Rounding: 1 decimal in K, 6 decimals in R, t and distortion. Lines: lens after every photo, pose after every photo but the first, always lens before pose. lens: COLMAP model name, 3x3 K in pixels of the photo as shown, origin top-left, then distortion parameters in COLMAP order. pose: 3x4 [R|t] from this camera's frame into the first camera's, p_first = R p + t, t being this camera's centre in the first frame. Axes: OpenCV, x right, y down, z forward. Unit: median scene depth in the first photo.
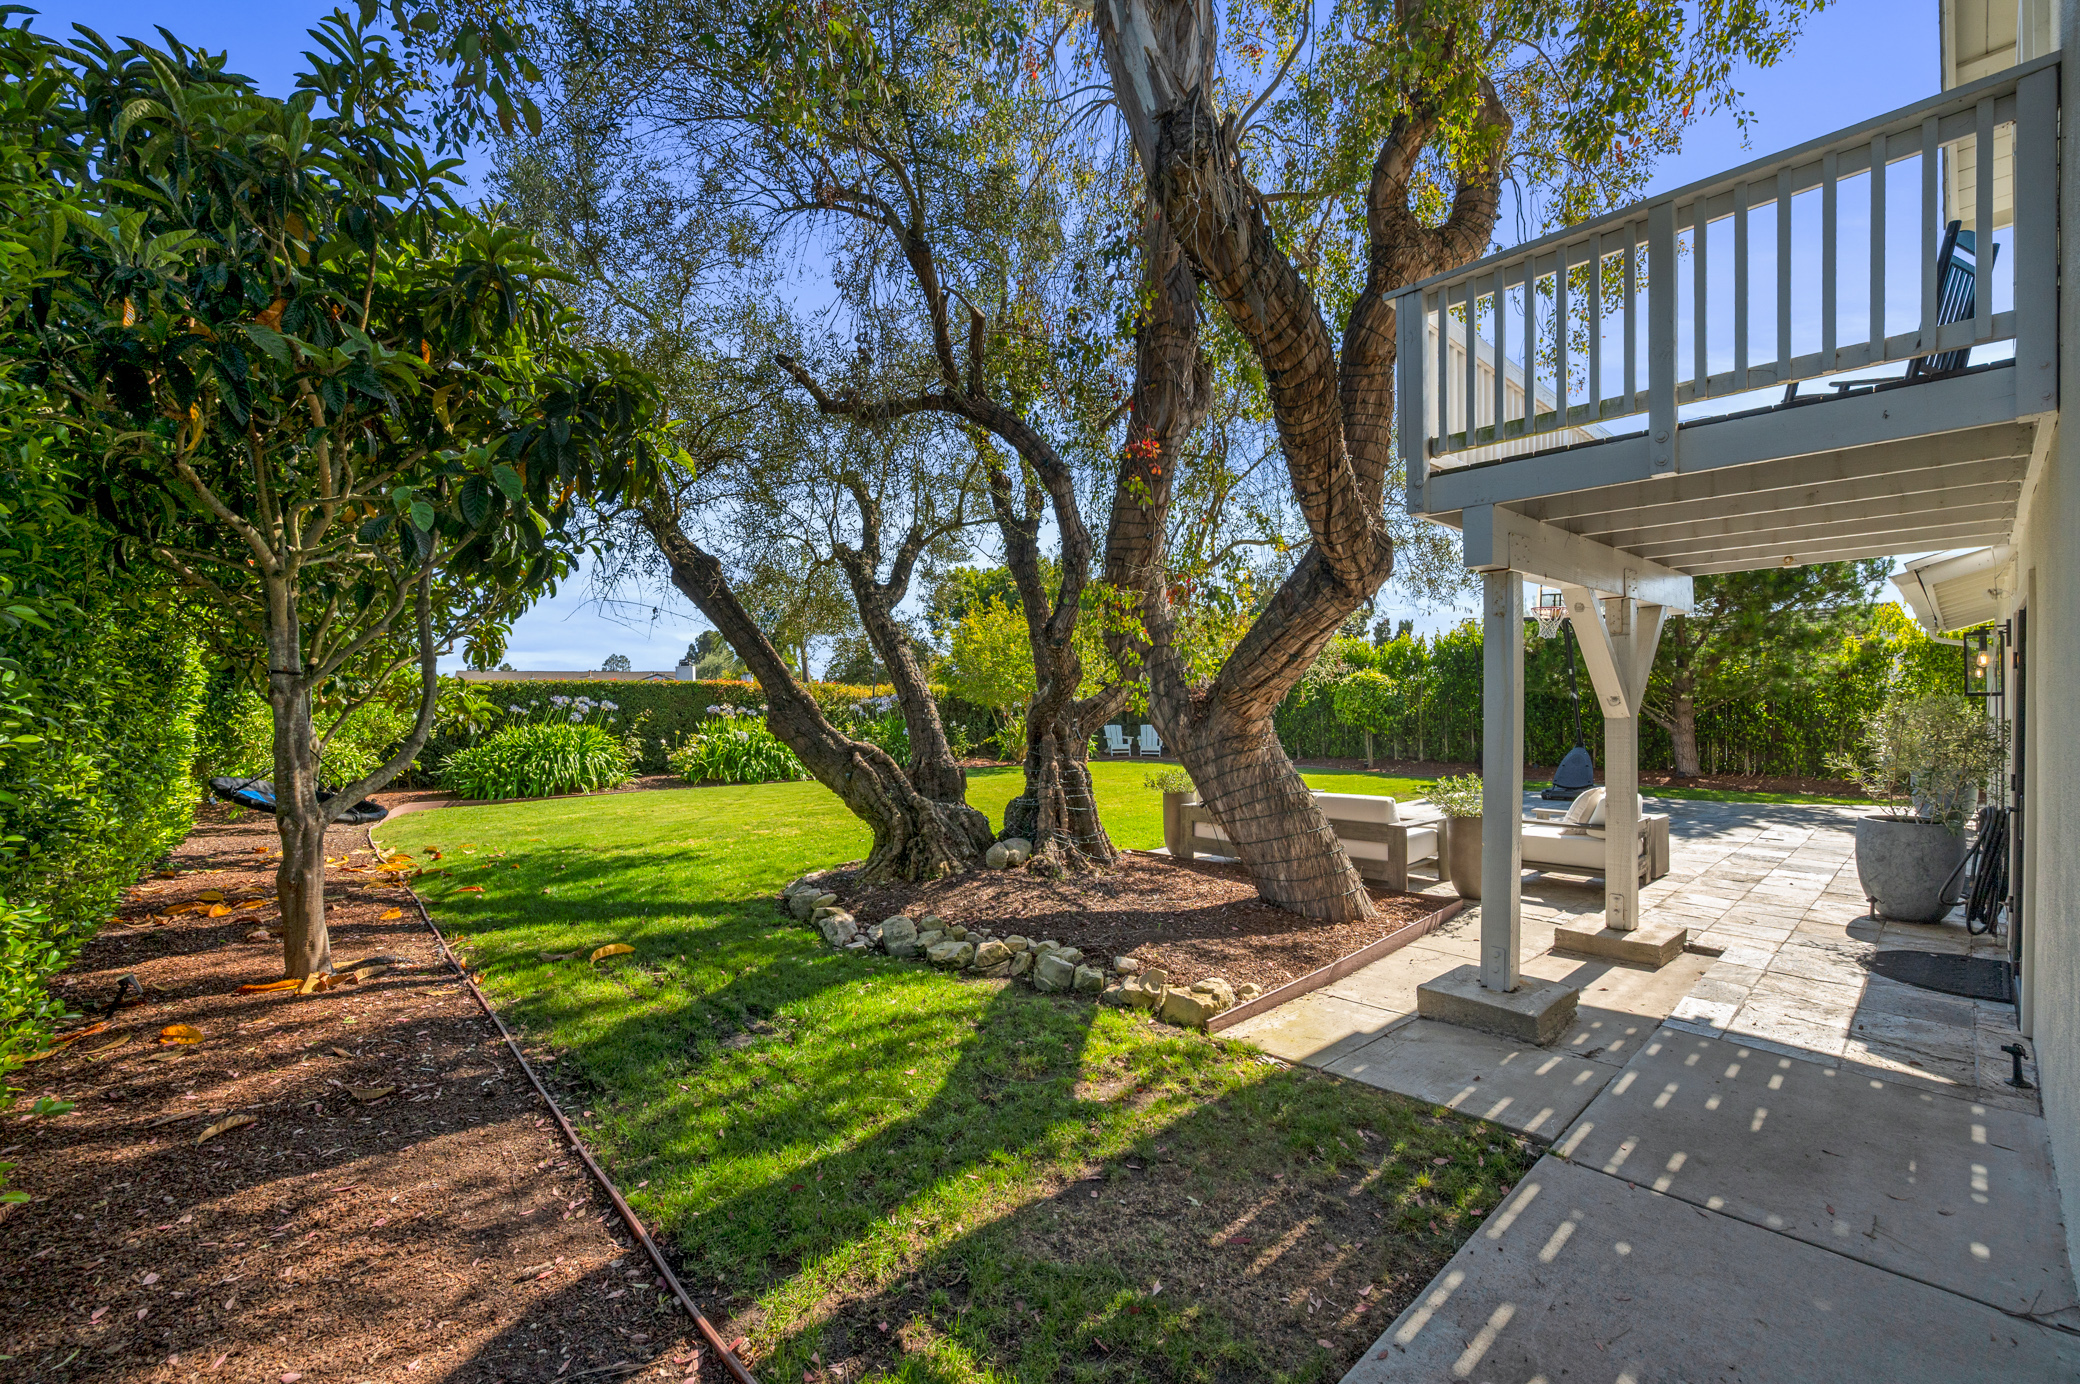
lens RADIAL K [[834.2, 0, 1032.6], [0, 834.2, 702.1], [0, 0, 1]] dist [-0.003167, -0.000074]
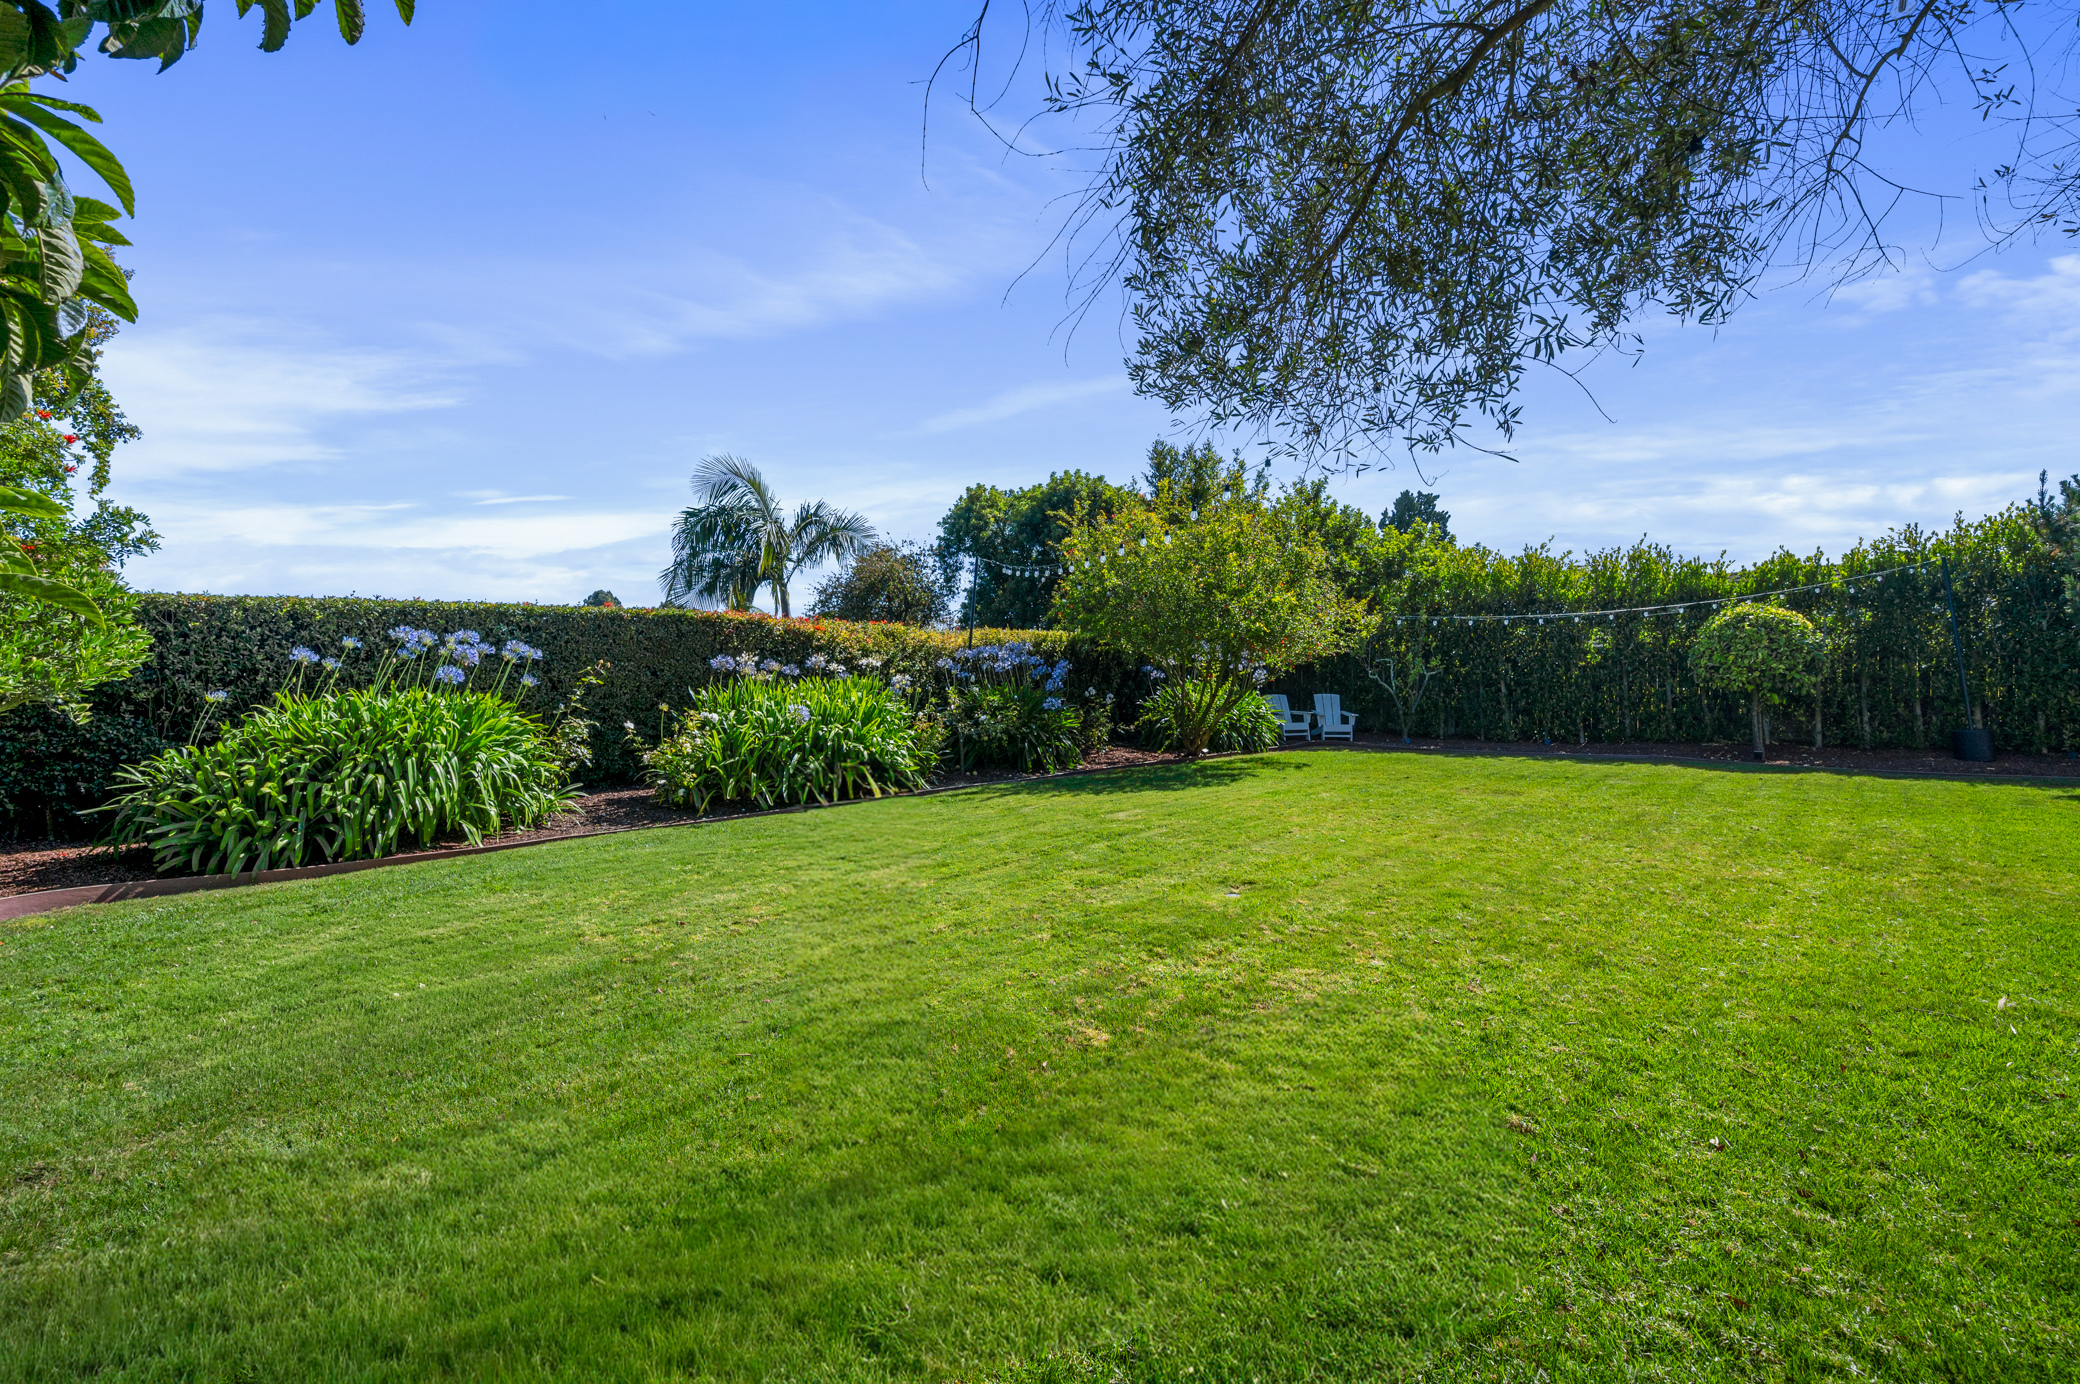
lens RADIAL K [[936.9, 0, 1036.3], [0, 936.9, 688.9], [0, 0, 1]] dist [0.004312, -0.001103]
pose [[0.998528, -0.002472, 0.054180, -0.250509], [0.001475, 0.999829, 0.018427, 0.016561], [-0.054217, -0.018320, 0.998361, 0.461956]]
